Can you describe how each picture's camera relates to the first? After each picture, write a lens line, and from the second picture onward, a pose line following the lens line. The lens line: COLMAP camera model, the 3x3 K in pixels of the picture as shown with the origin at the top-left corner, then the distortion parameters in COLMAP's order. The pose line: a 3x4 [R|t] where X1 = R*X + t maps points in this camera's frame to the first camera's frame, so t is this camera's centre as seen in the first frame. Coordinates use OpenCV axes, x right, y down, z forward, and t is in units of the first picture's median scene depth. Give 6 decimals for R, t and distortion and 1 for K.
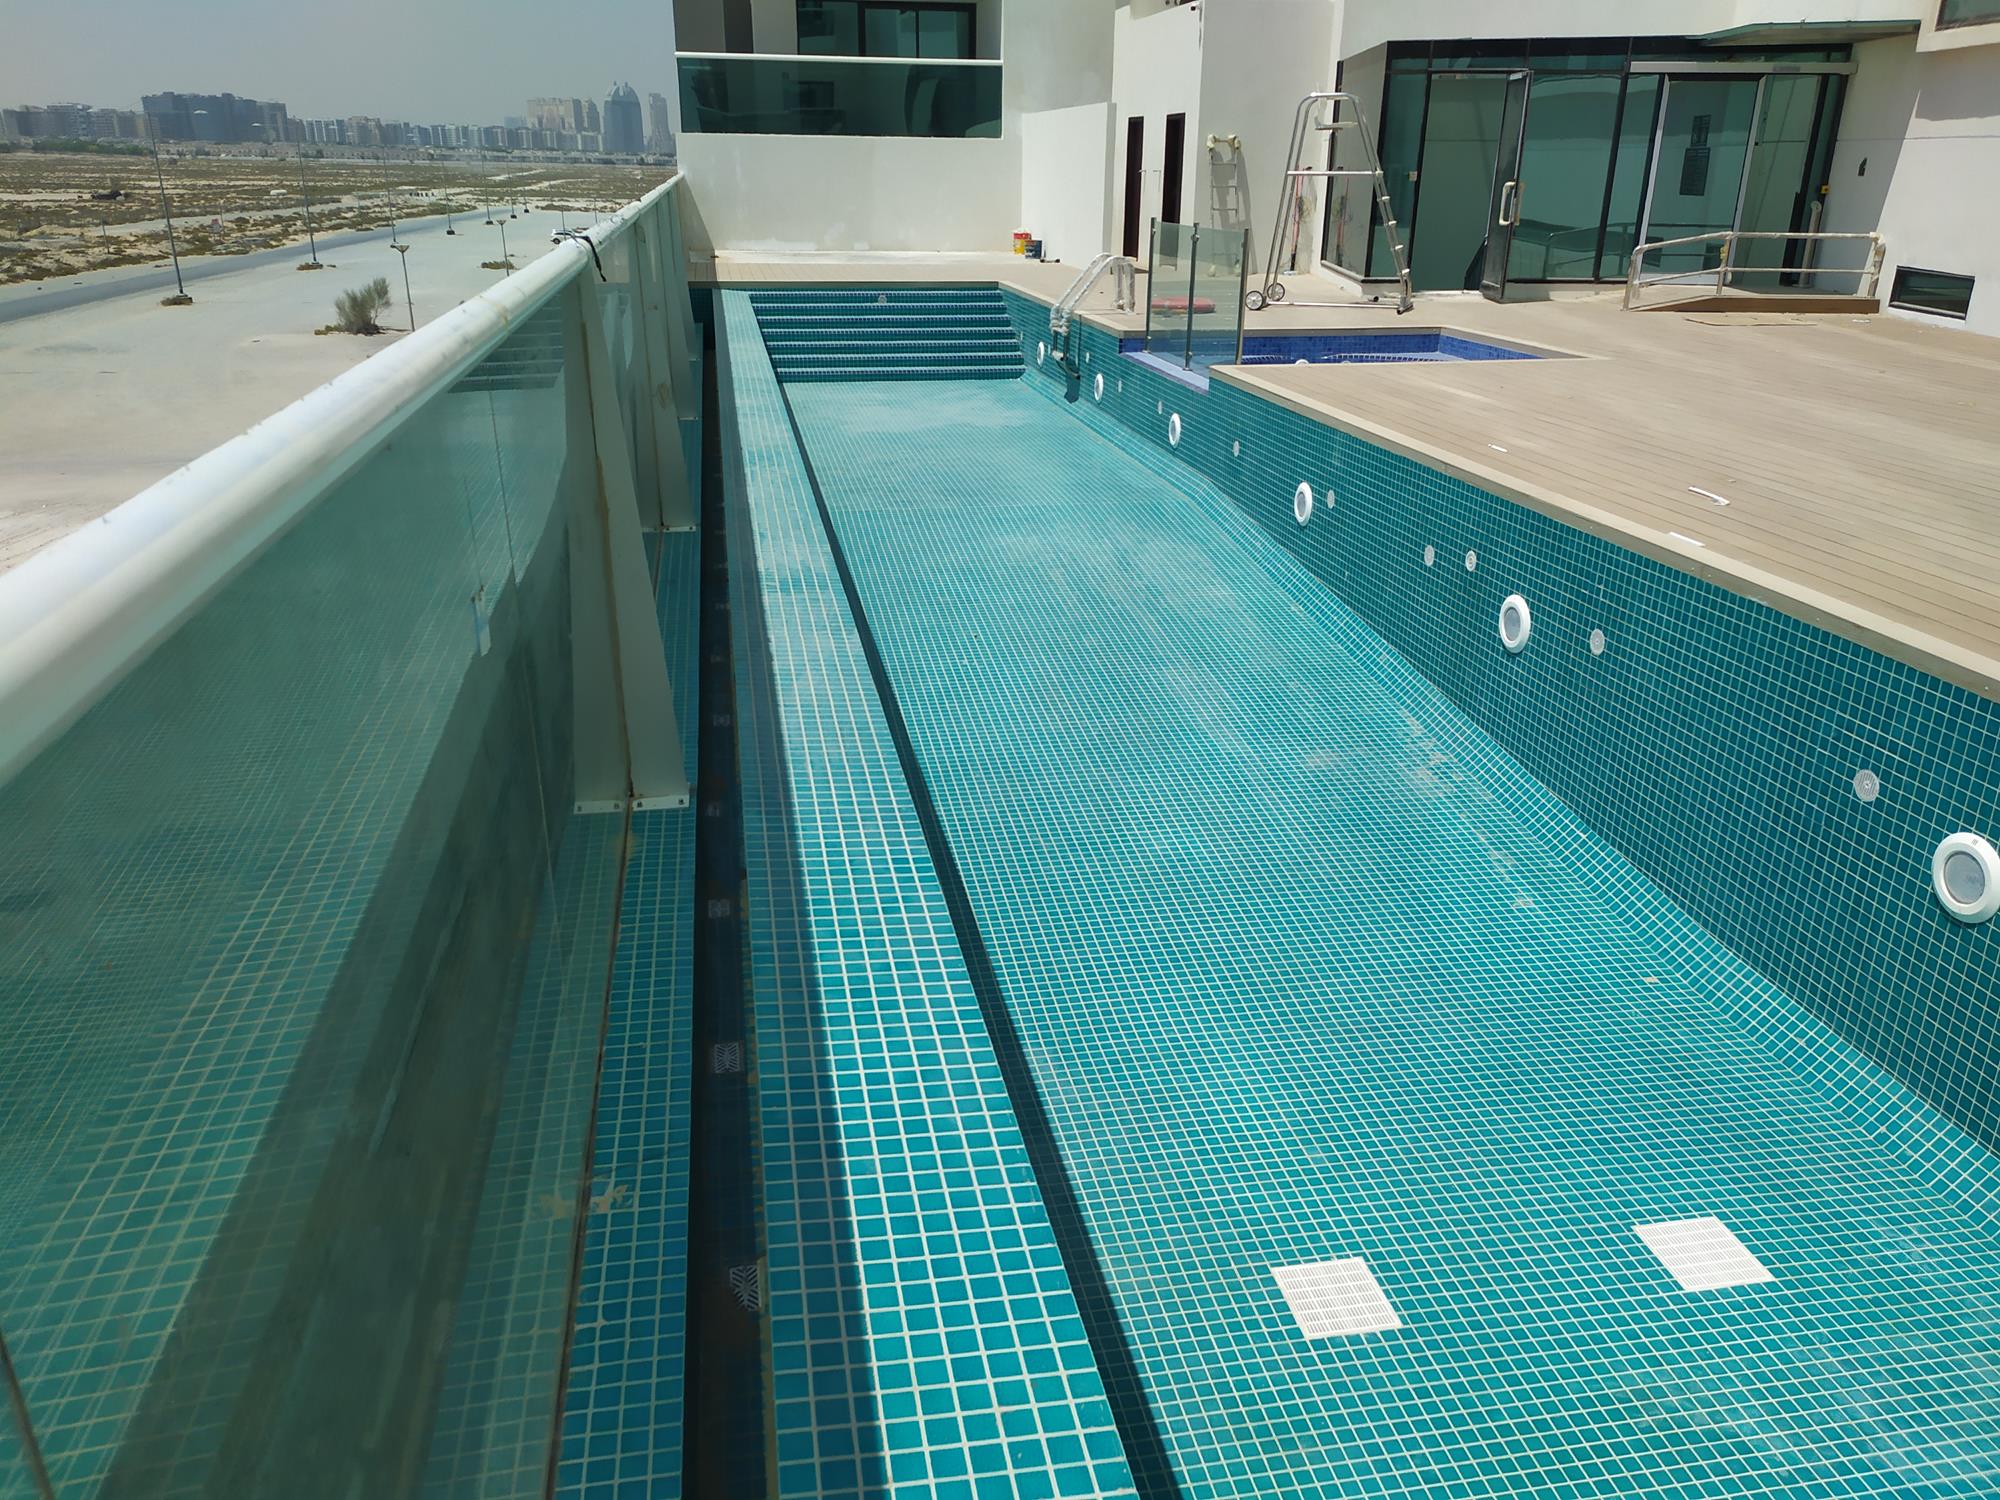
lens RADIAL K [[1483.8, 0, 999.3], [0, 1483.8, 709.9], [0, 0, 1]] dist [0.048109, -0.049096]
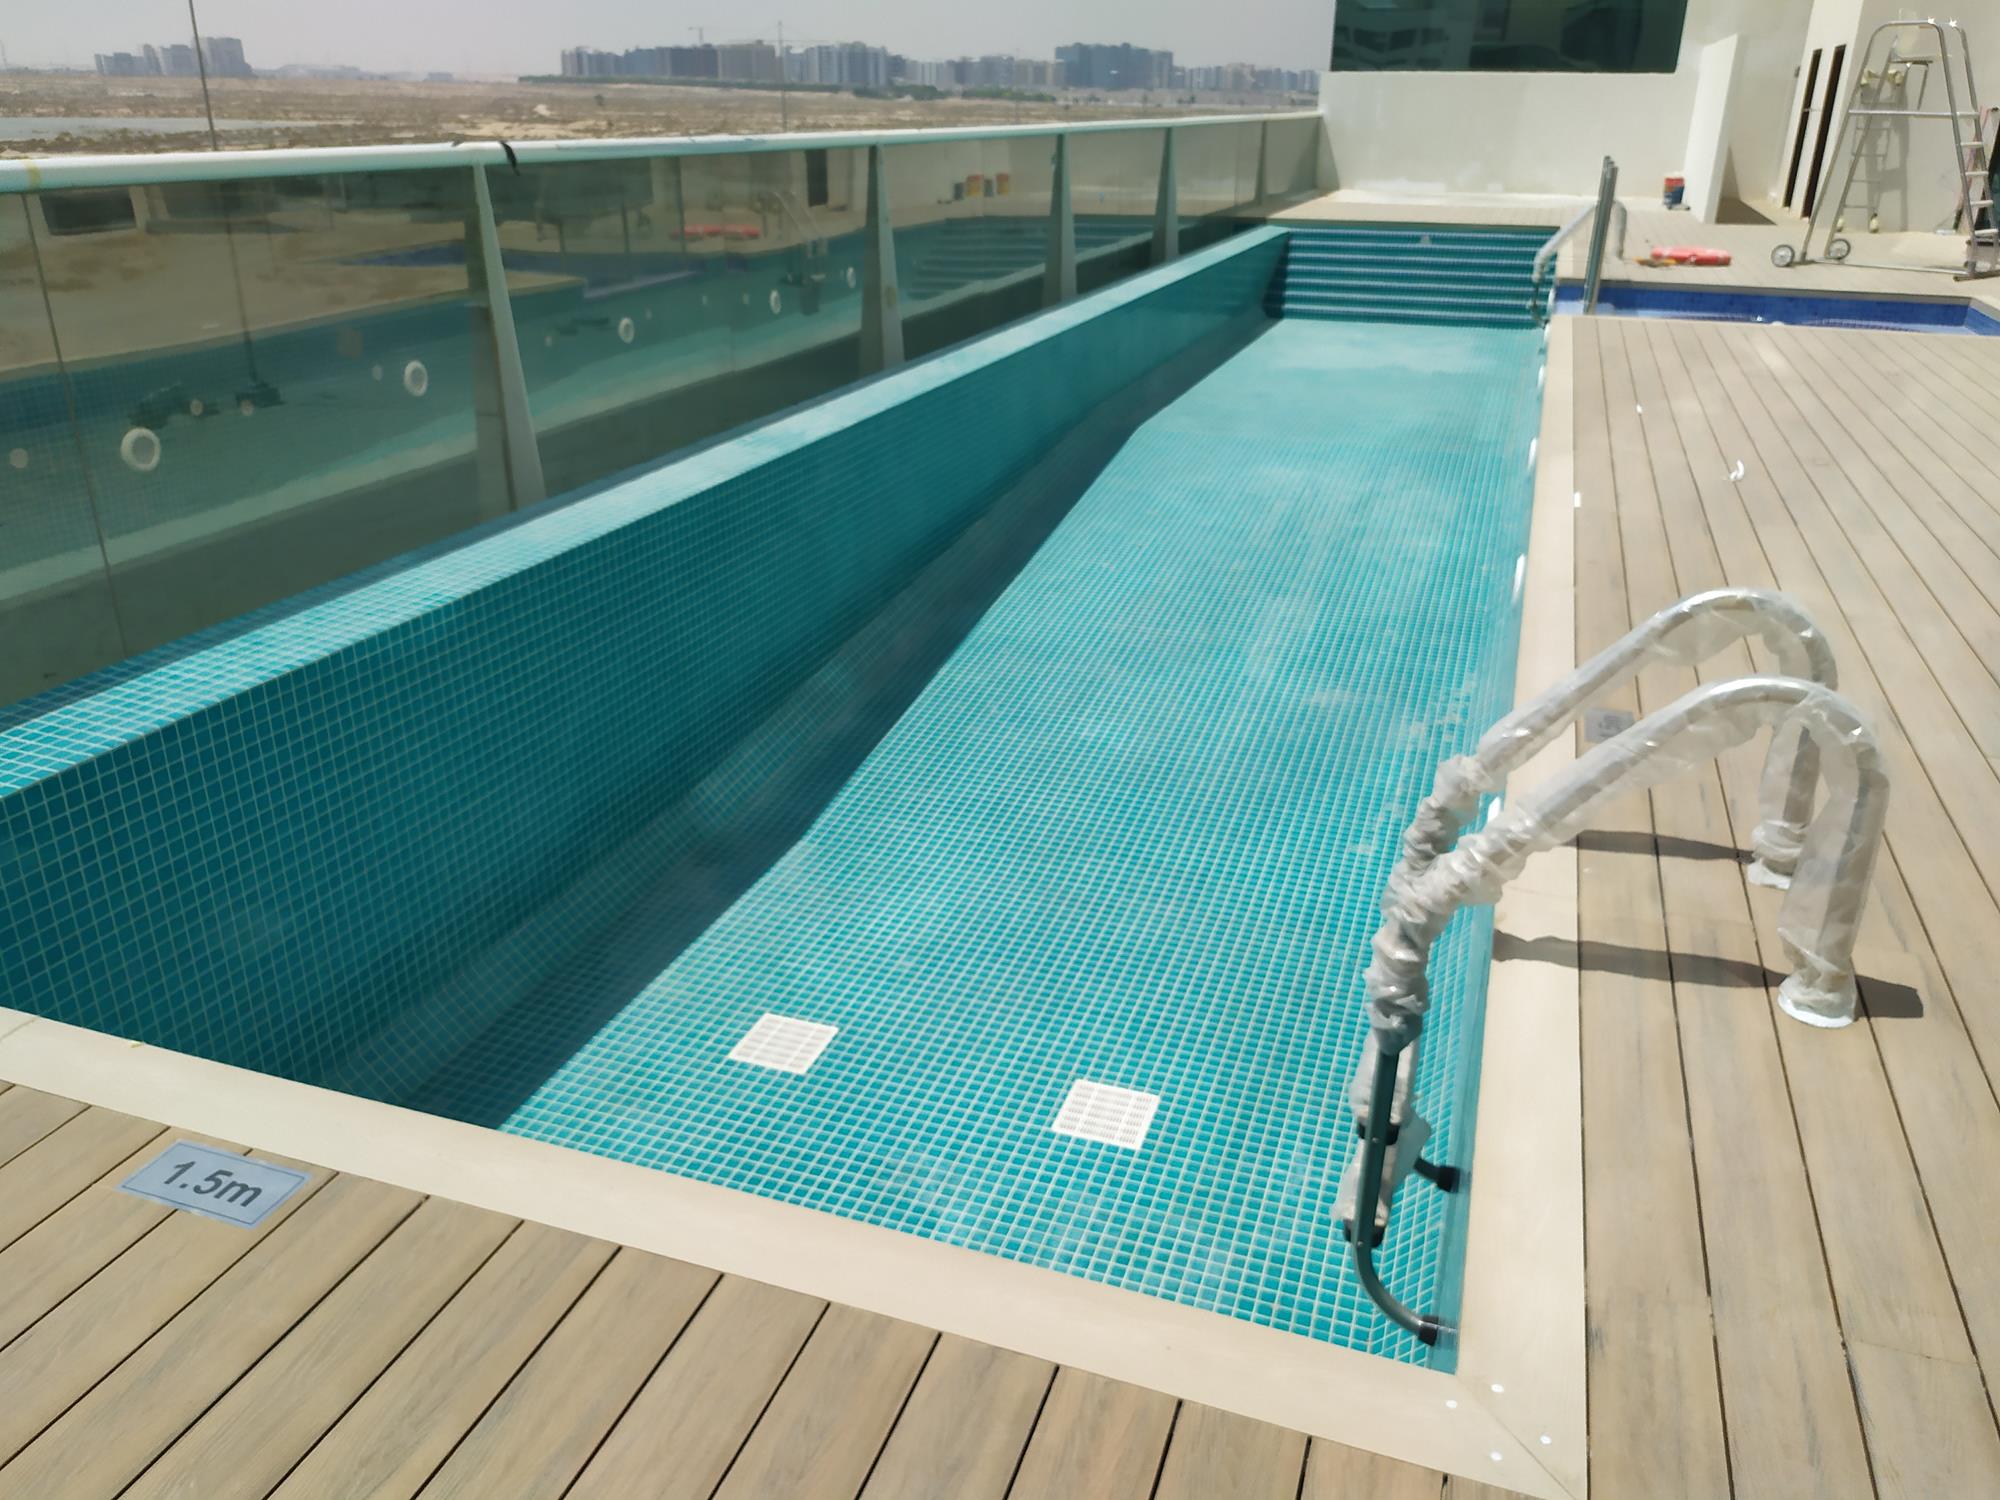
lens RADIAL K [[1502.6, 0, 1000.0], [0, 1502.6, 750.0], [0, 0, 1]] dist [0.001502, -0.001220]
pose [[0.867924, 0.196632, -0.456119, 0.425127], [-0.171940, 0.980467, 0.095502, 0.008313], [0.465988, -0.004463, 0.884780, 0.007274]]
